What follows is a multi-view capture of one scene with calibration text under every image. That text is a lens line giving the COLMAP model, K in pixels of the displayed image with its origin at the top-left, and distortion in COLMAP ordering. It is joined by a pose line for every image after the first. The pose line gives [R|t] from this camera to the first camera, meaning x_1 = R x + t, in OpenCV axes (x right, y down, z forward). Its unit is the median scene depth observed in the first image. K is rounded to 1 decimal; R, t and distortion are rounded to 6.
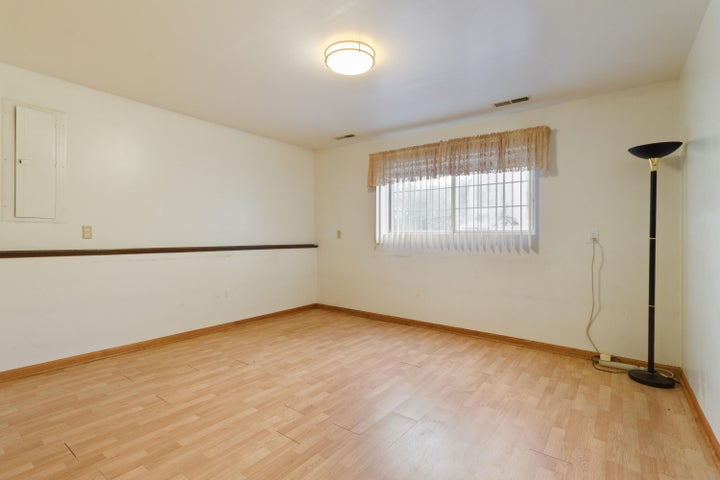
lens RADIAL K [[339.4, 0, 356.0], [0, 339.4, 225.5], [0, 0, 1]] dist [-0.001197, -0.000063]
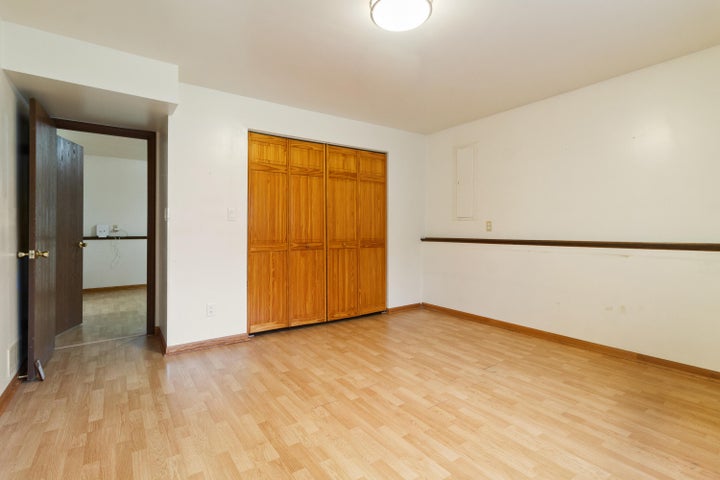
lens RADIAL K [[339.4, 0, 356.0], [0, 339.4, 225.5], [0, 0, 1]] dist [-0.001197, -0.000063]
pose [[-0.289512, -0.011956, -0.957100, 0.677454], [0.033021, 0.999202, -0.022470, 0.033260], [0.956604, -0.038110, -0.288887, 0.973157]]
